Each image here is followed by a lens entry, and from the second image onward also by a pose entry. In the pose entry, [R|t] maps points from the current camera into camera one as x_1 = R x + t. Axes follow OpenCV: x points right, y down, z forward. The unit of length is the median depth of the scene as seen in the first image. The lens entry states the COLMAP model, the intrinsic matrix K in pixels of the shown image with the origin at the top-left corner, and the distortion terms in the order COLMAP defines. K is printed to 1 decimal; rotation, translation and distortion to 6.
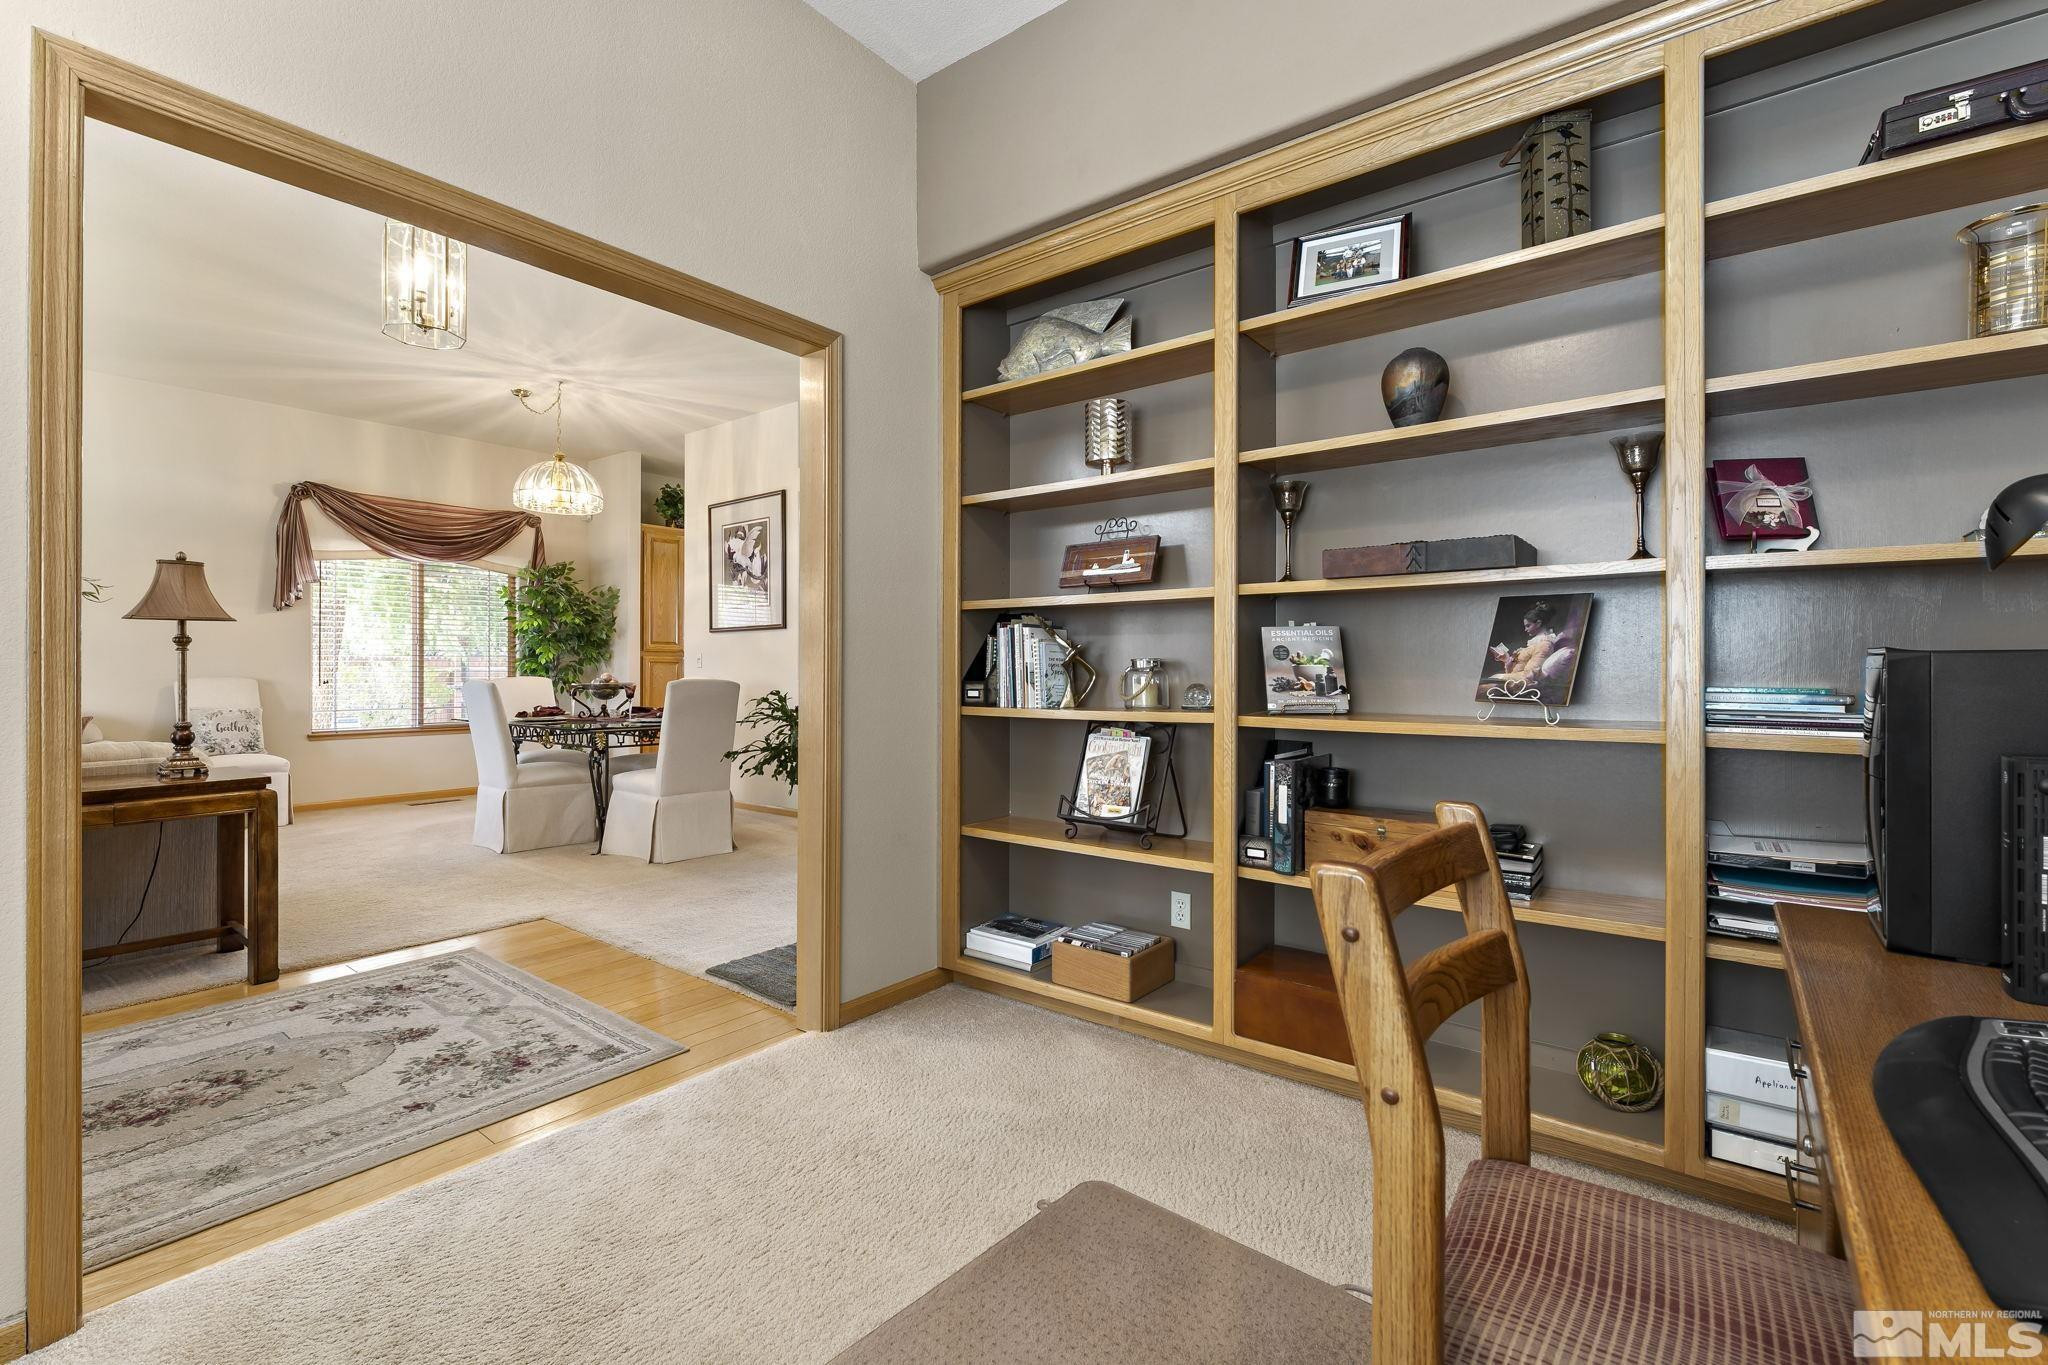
lens RADIAL K [[877.5, 0, 1023.3], [0, 877.5, 672.0], [0, 0, 1]] dist [-0.003988, -0.000012]
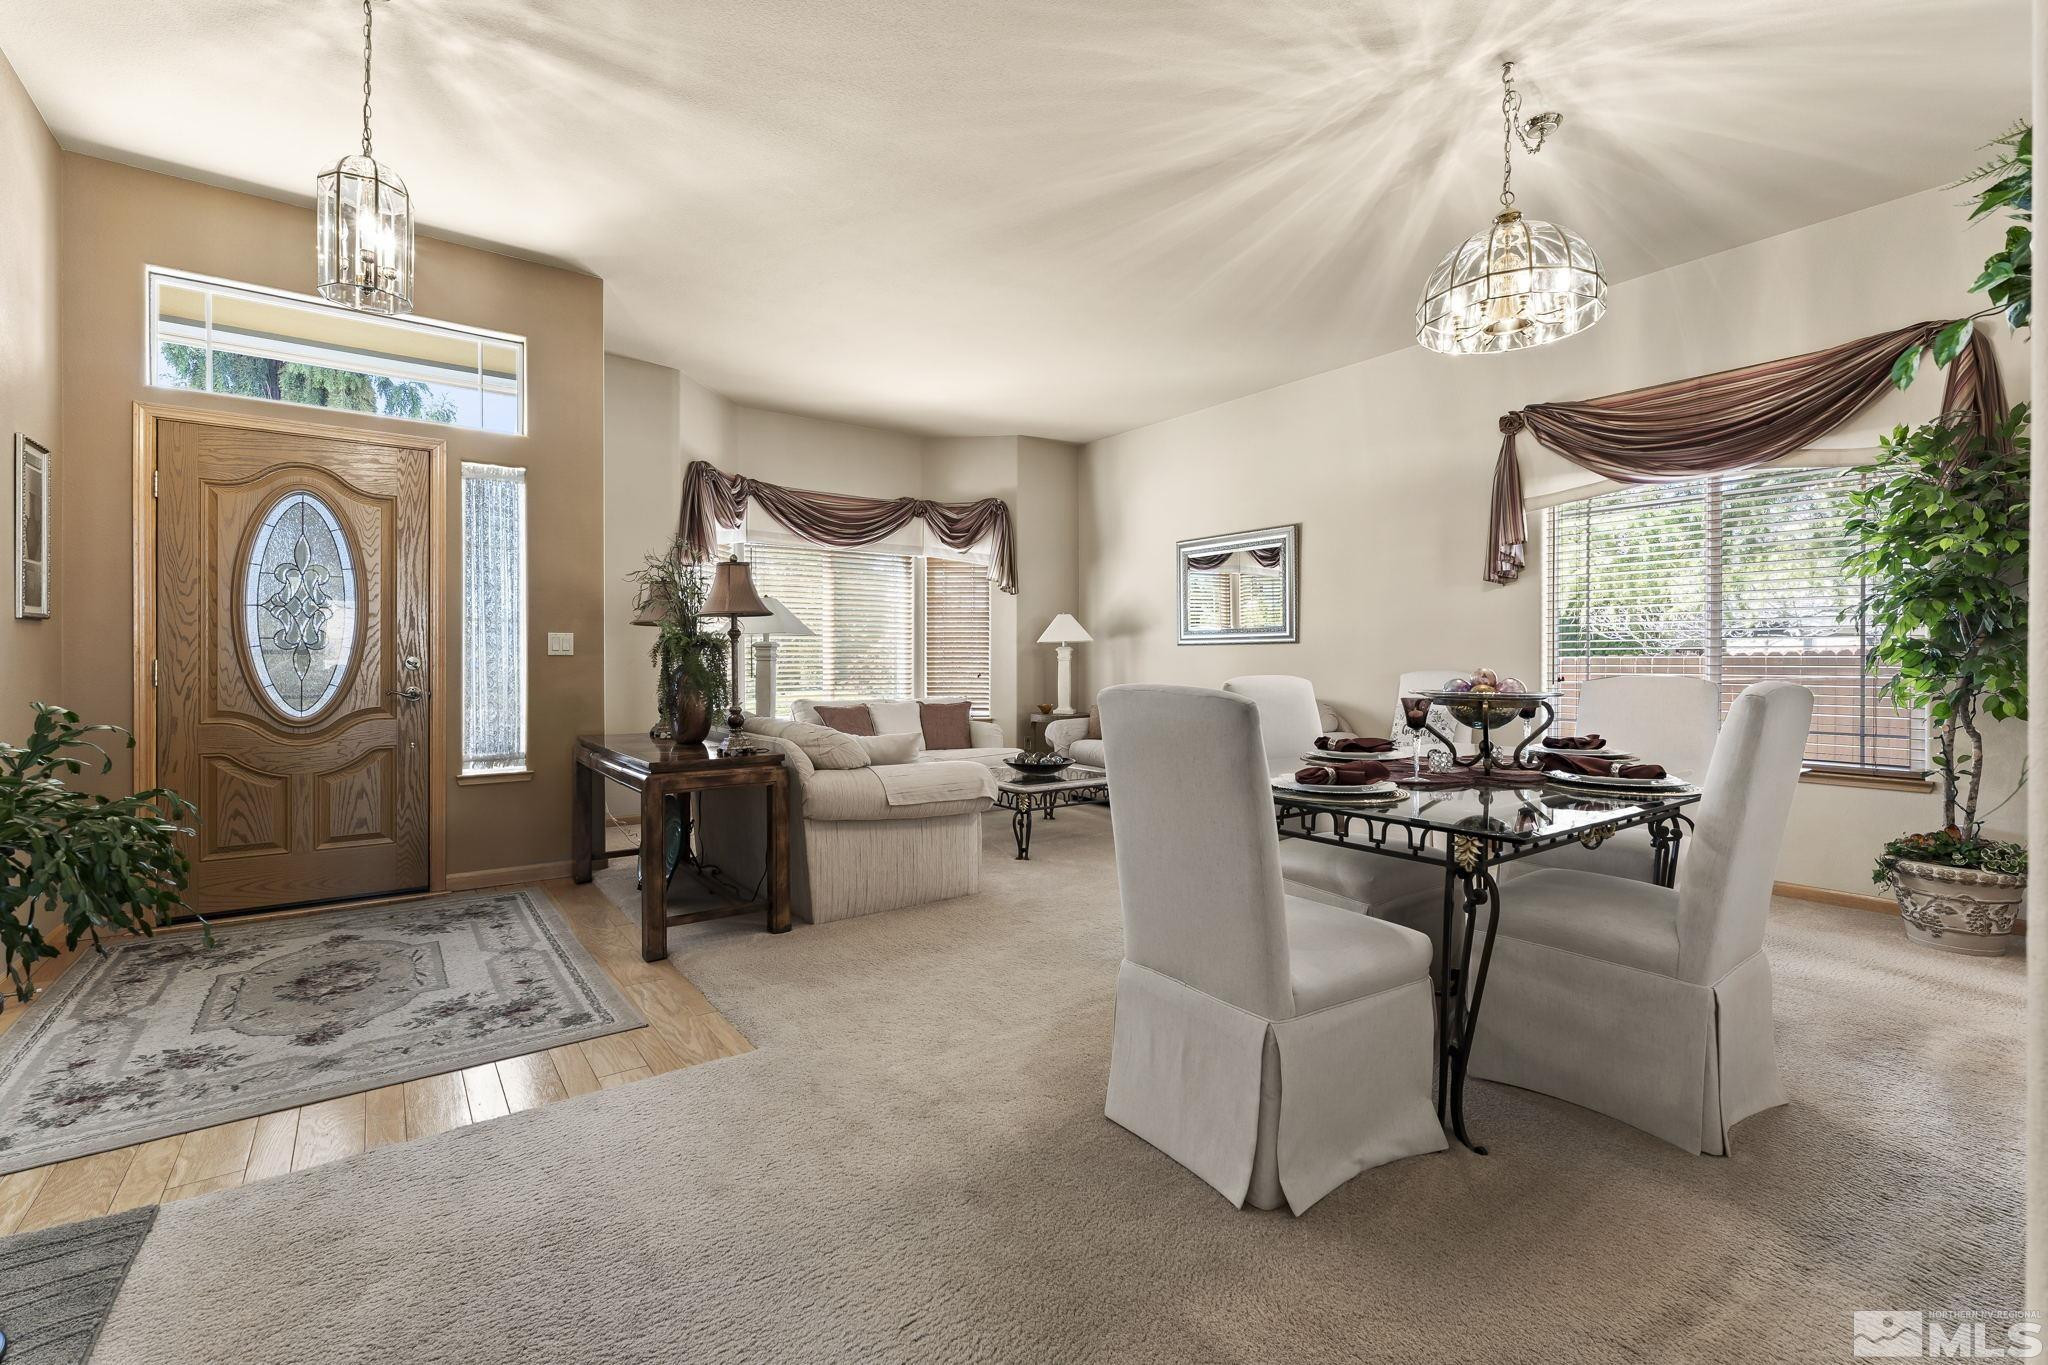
lens RADIAL K [[877.5, 0, 1029.6], [0, 877.5, 664.8], [0, 0, 1]] dist [-0.003988, -0.000012]
pose [[-0.271298, 0.002433, -0.962492, 0.015020], [-0.004202, 0.999984, 0.003712, -0.002484], [0.962486, 0.005051, -0.271284, 1.749916]]
